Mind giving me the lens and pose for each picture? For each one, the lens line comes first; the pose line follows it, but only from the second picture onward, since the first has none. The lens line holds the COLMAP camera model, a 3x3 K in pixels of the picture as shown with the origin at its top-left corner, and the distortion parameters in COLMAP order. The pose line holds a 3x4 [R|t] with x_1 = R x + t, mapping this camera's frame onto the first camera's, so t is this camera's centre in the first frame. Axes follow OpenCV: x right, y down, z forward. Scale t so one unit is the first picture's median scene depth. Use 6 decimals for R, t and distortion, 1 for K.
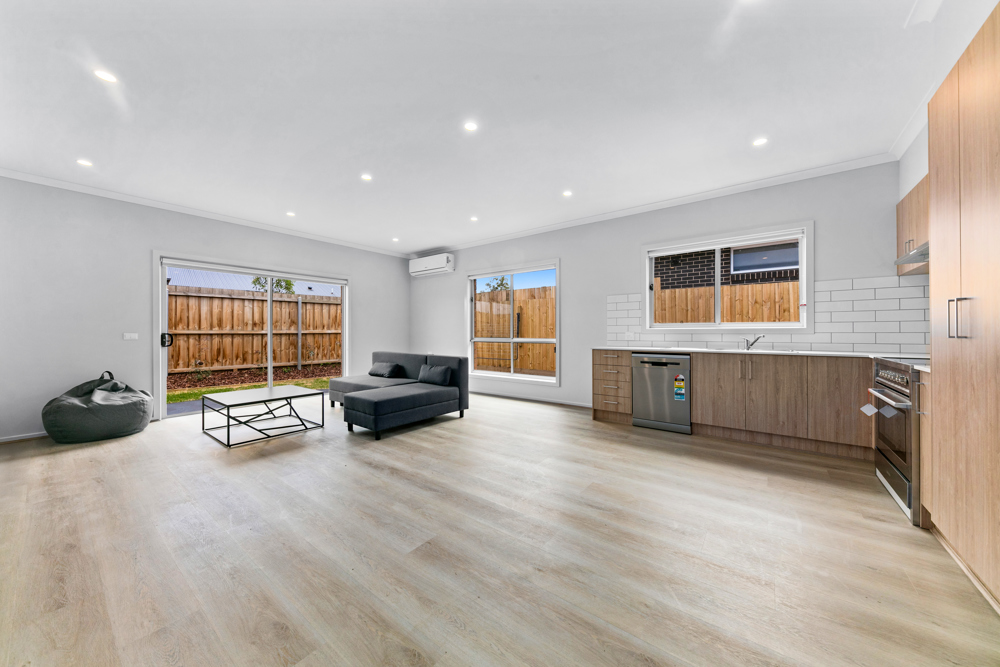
lens RADIAL K [[348.1, 0, 490.2], [0, 348.1, 330.4], [0, 0, 1]] dist [-0.000676, -0.000543]
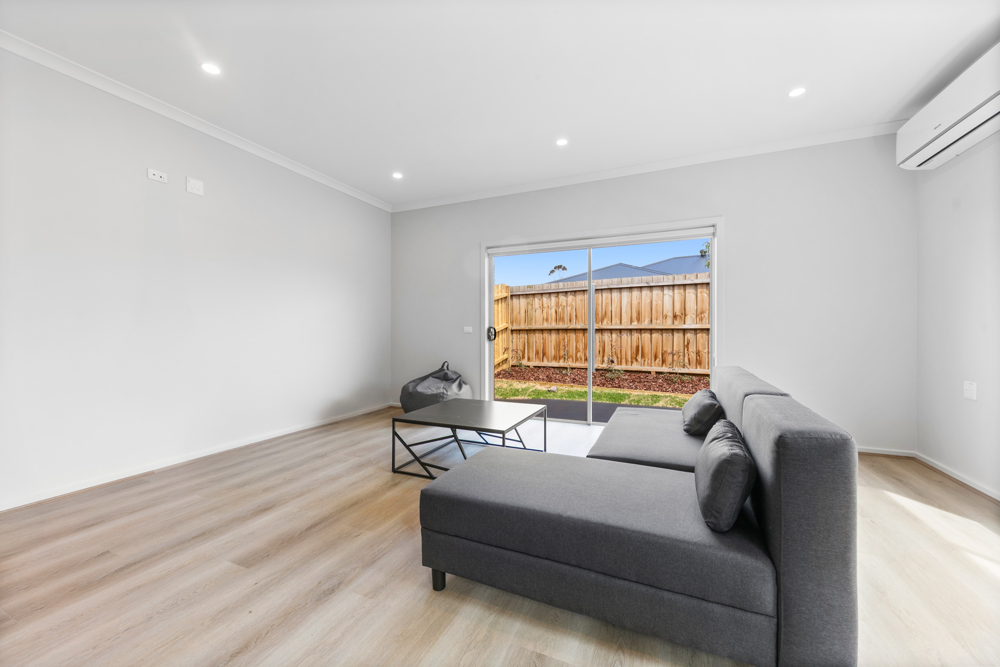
lens RADIAL K [[380.0, 0, 503.7], [0, 380.0, 333.0], [0, 0, 1]] dist [0.003311, 0.000065]
pose [[0.260769, 0.008742, -0.965362, 0.082972], [0.004899, 0.999934, 0.010378, 0.014182], [0.965389, -0.007435, 0.260709, 0.707157]]
